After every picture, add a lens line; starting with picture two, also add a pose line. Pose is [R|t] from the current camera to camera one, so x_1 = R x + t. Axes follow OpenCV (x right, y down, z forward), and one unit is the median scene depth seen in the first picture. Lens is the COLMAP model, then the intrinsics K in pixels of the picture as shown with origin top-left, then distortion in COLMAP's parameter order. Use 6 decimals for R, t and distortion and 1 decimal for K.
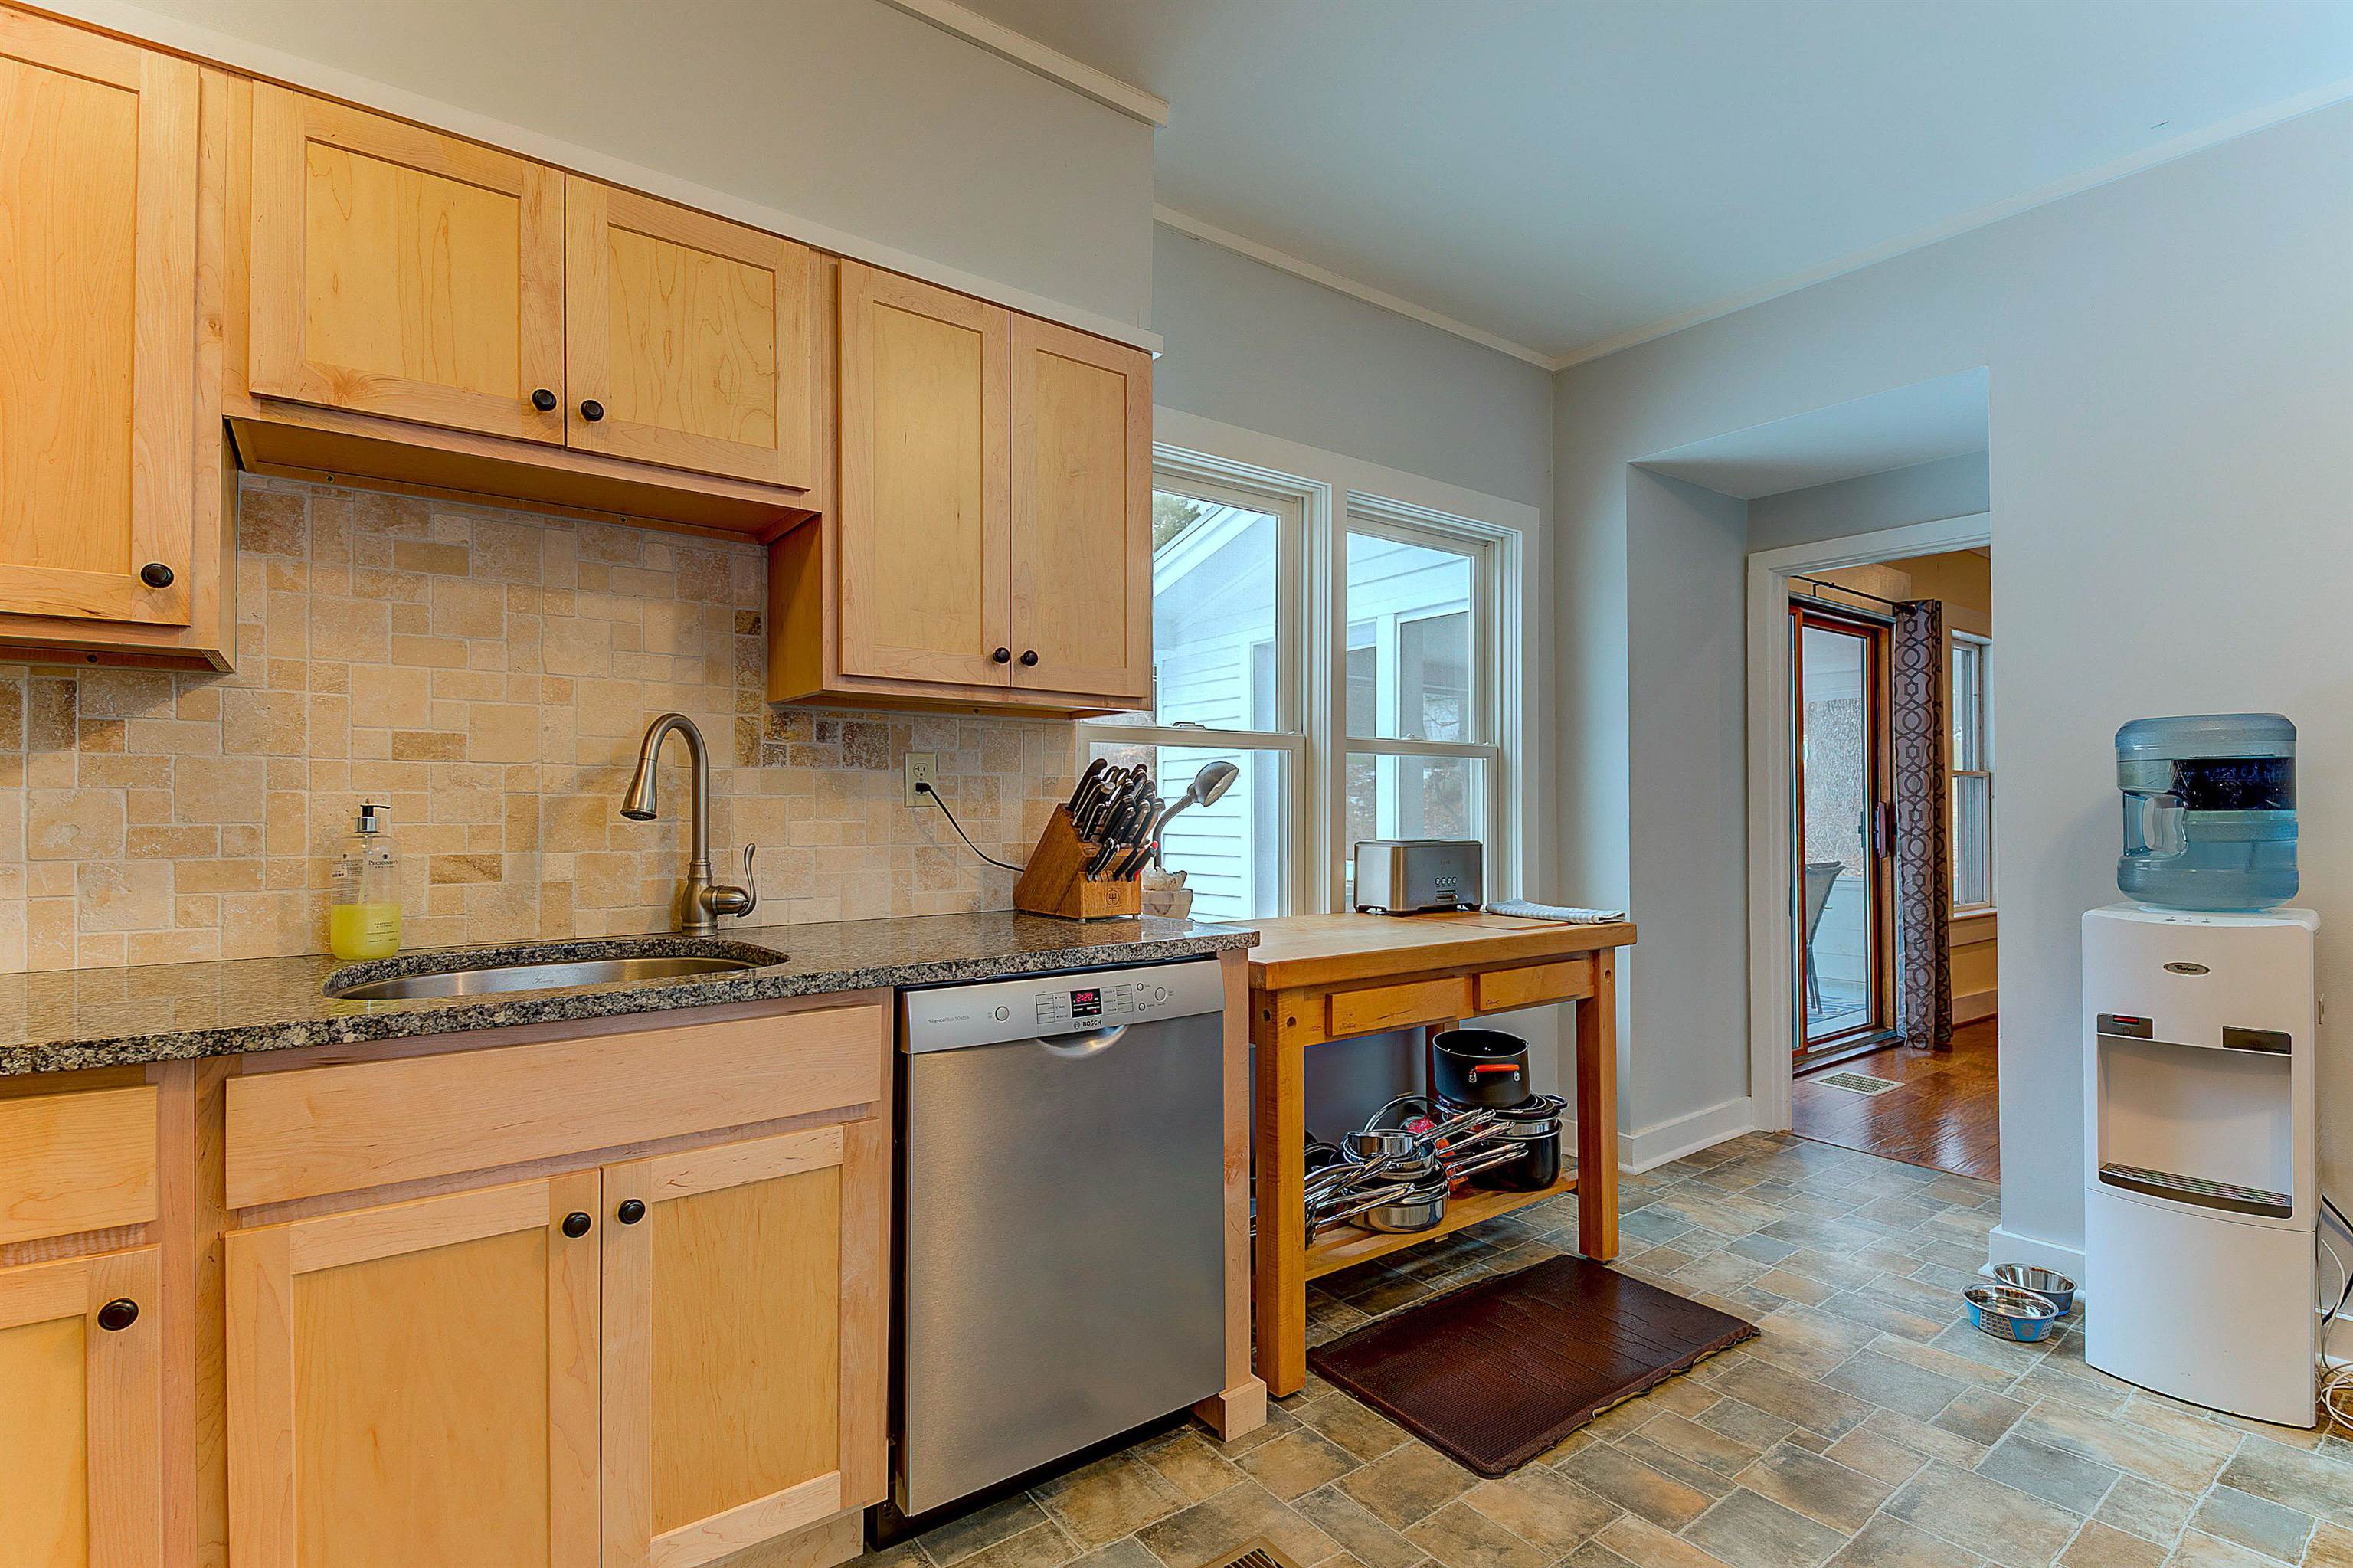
lens RADIAL K [[1043.4, 0, 1188.5], [0, 1043.4, 806.6], [0, 0, 1]] dist [0.030109, -0.027425]
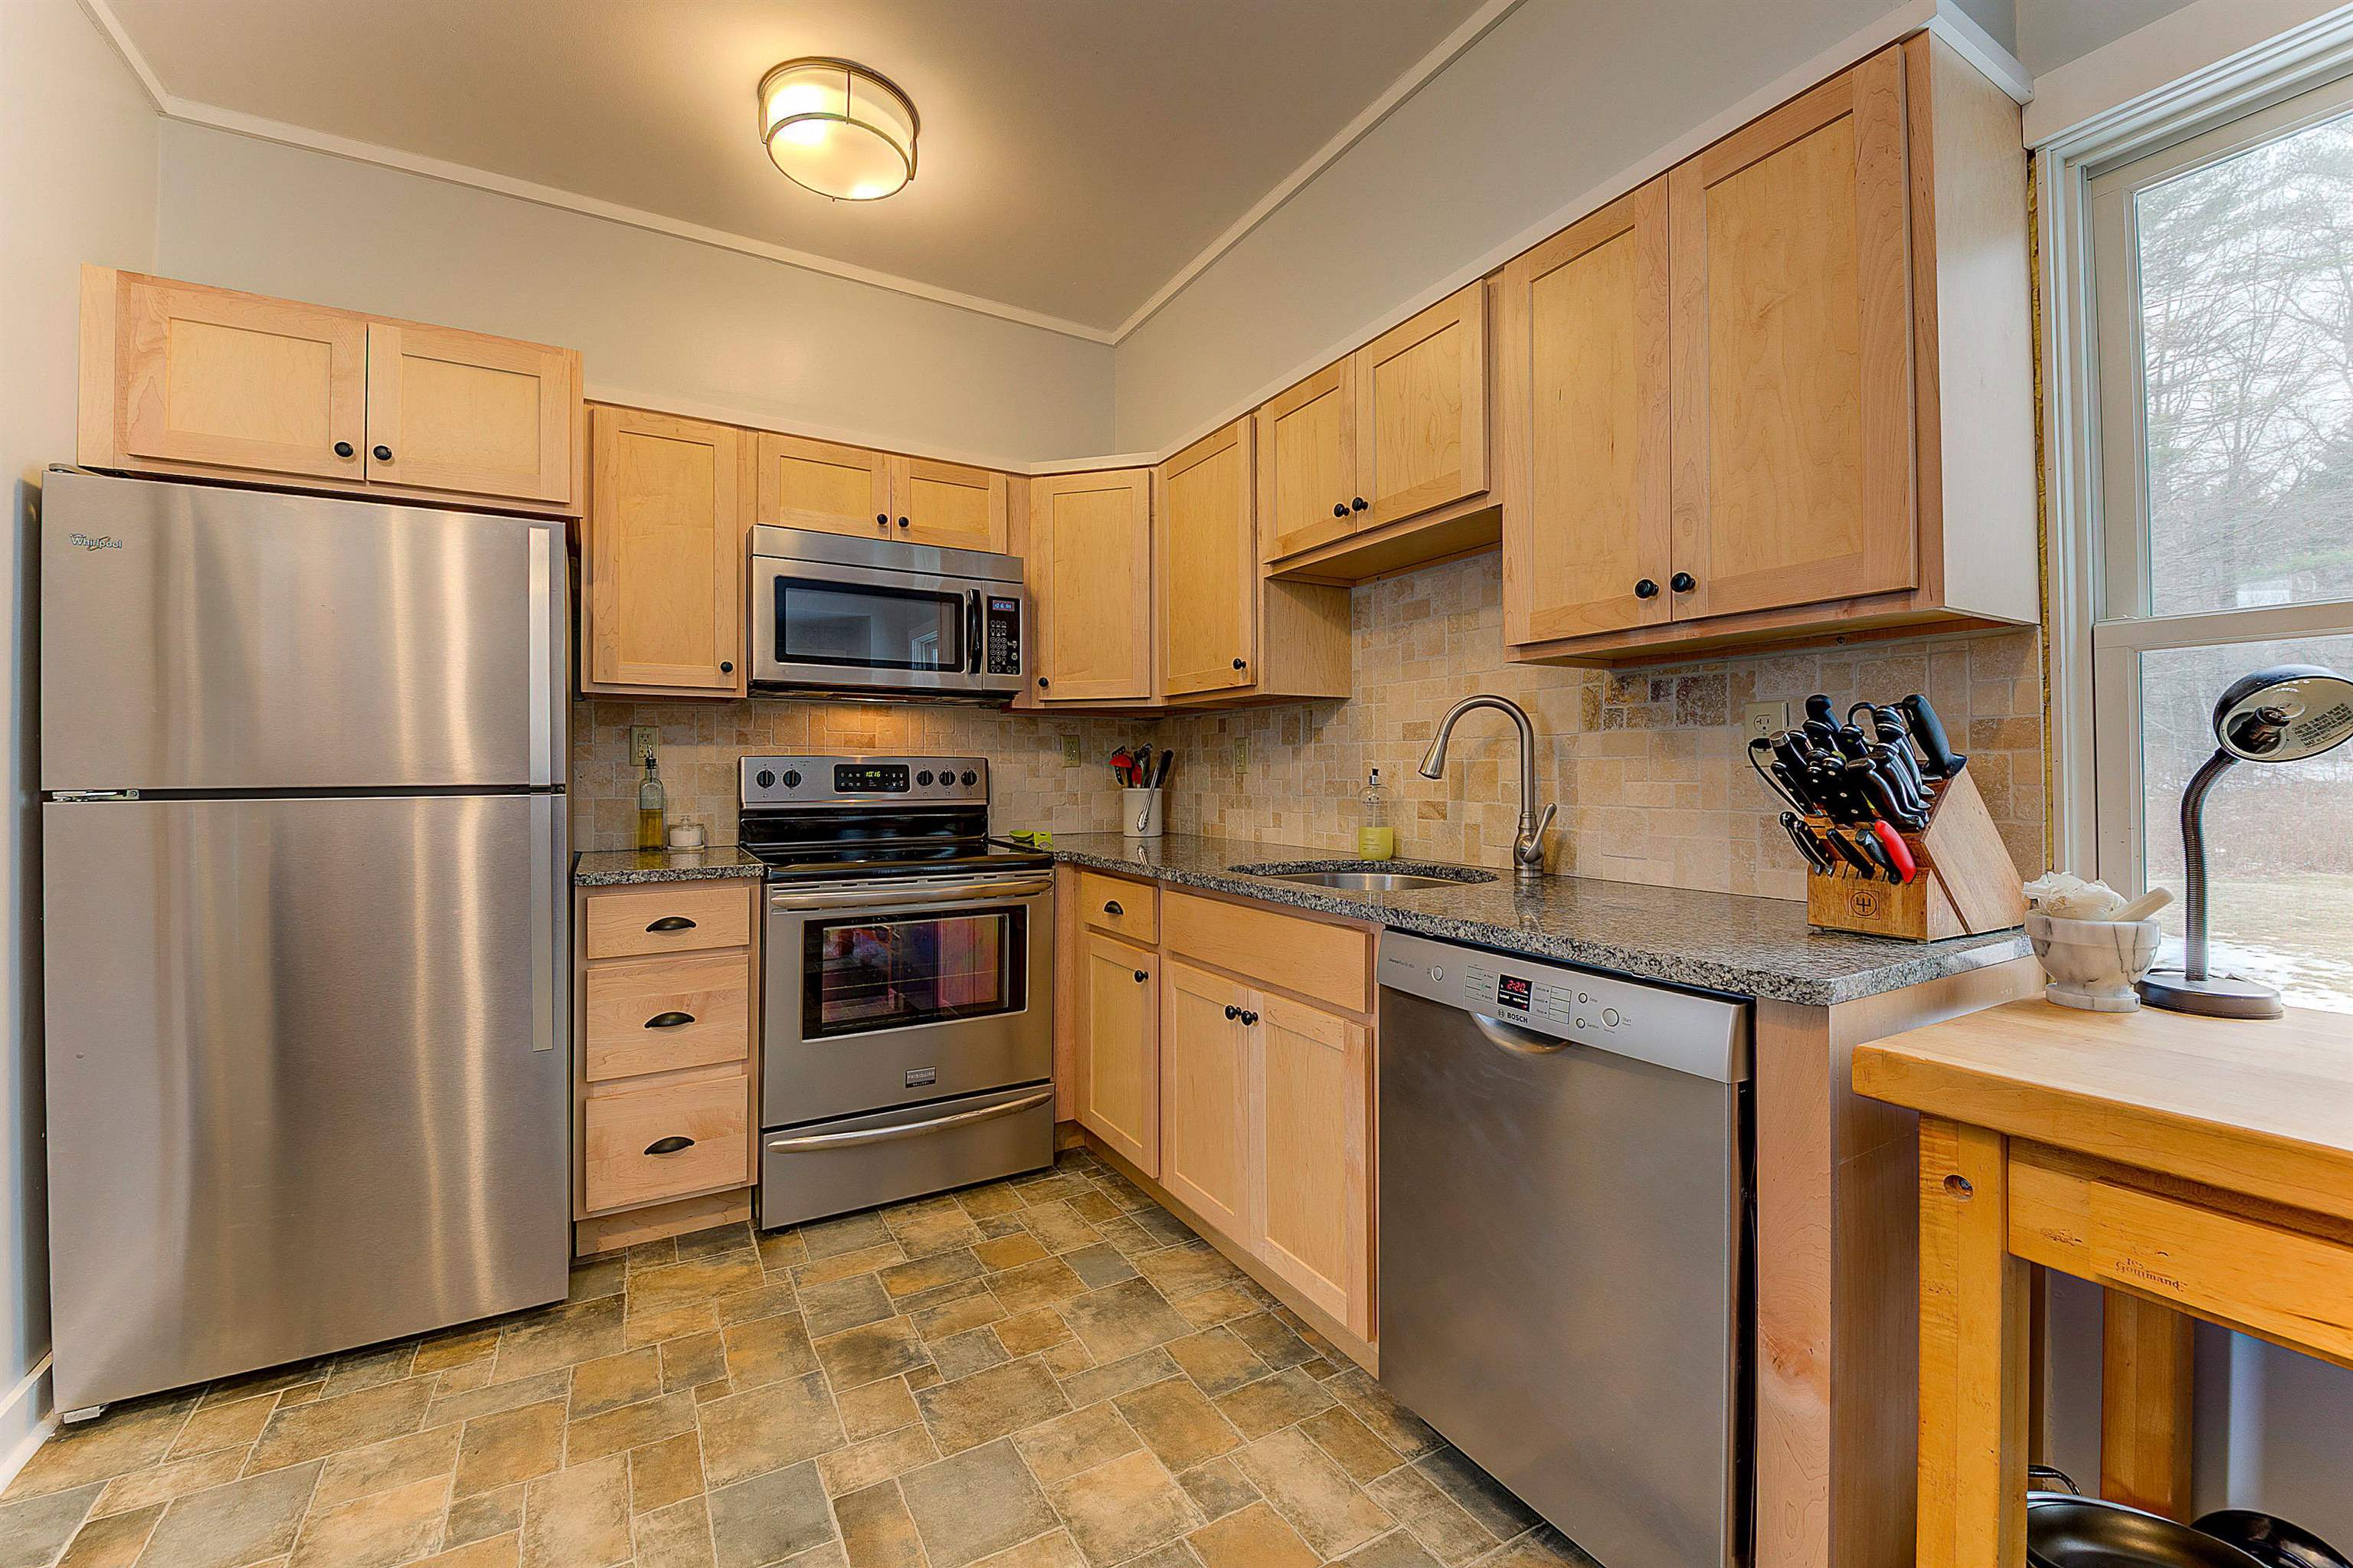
lens RADIAL K [[920.1, 0, 1169.7], [0, 920.1, 771.0], [0, 0, 1]] dist [0.026353, 0.000017]
pose [[-0.100396, -0.000483, -0.994947, 0.625898], [0.006070, 0.999981, -0.001097, 0.001748], [0.994929, -0.006150, -0.100391, 0.708251]]
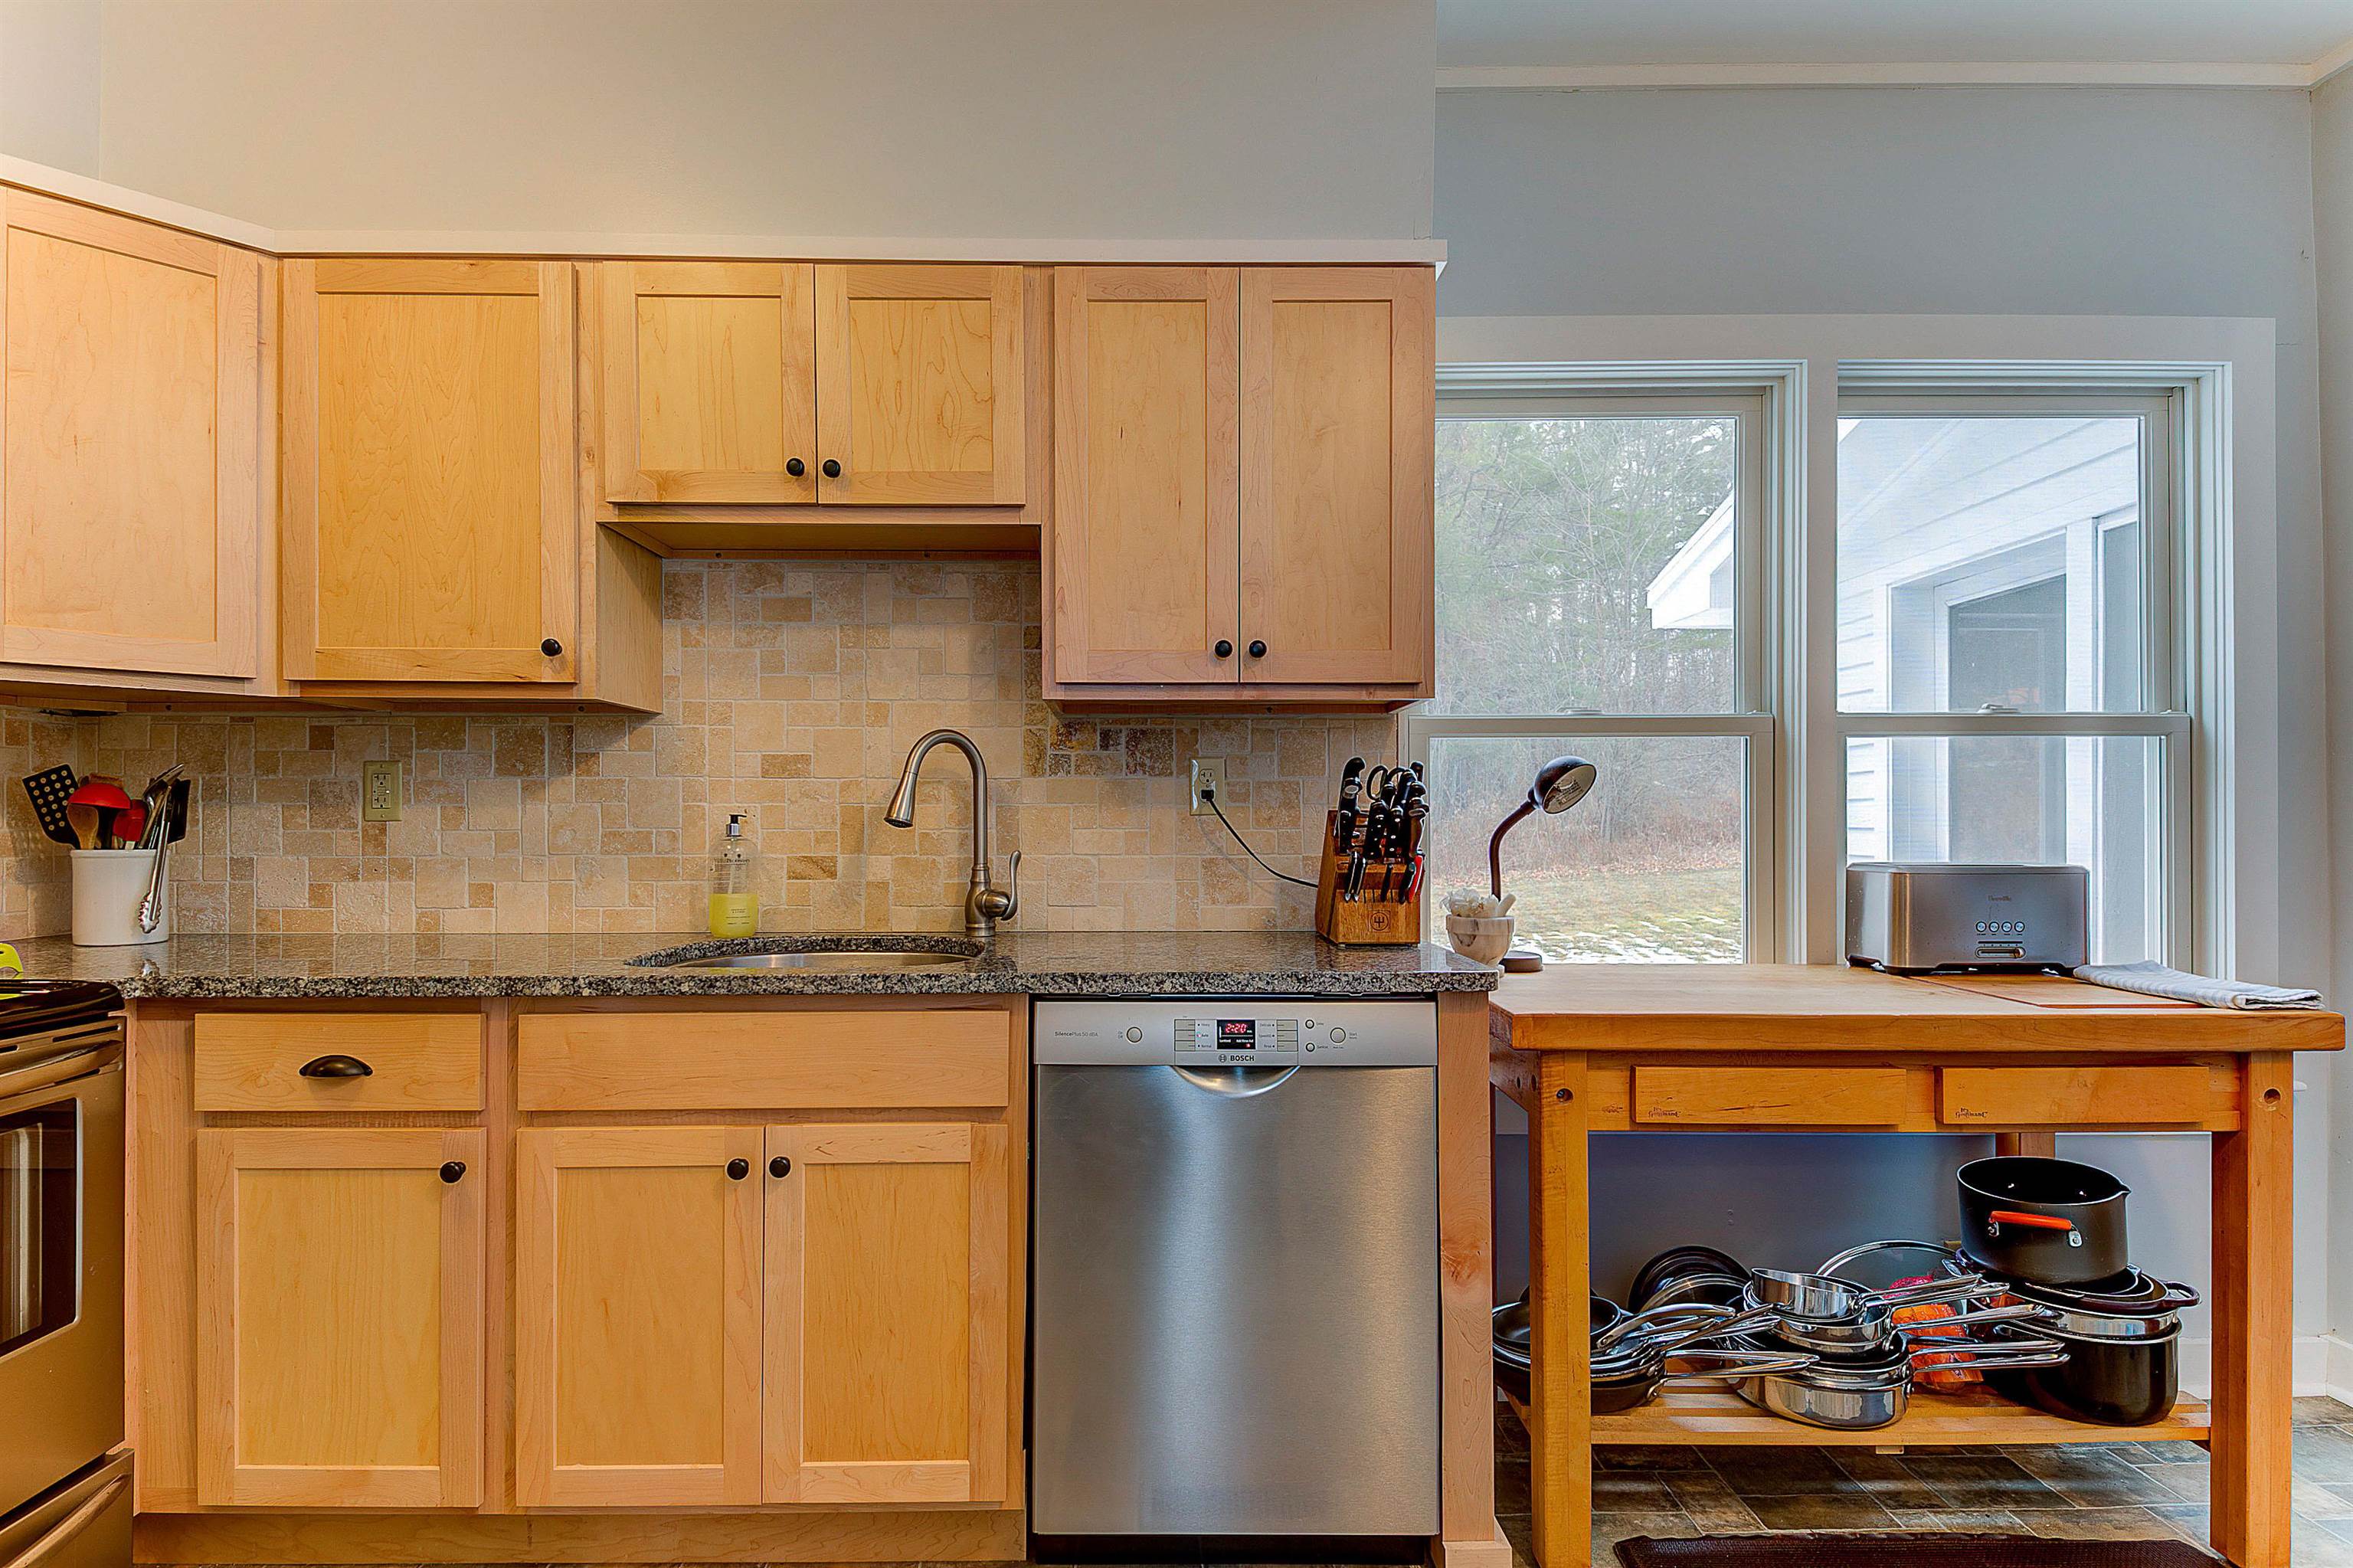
lens RADIAL K [[1185.5, 0, 1164.9], [0, 1185.5, 820.3], [0, 0, 1]] dist [0.037049, -0.032497]
pose [[0.813648, 0.000090, -0.581358, 0.393600], [0.001925, 0.999994, 0.002849, 0.002103], [0.581354, -0.003438, 0.813643, 0.127910]]
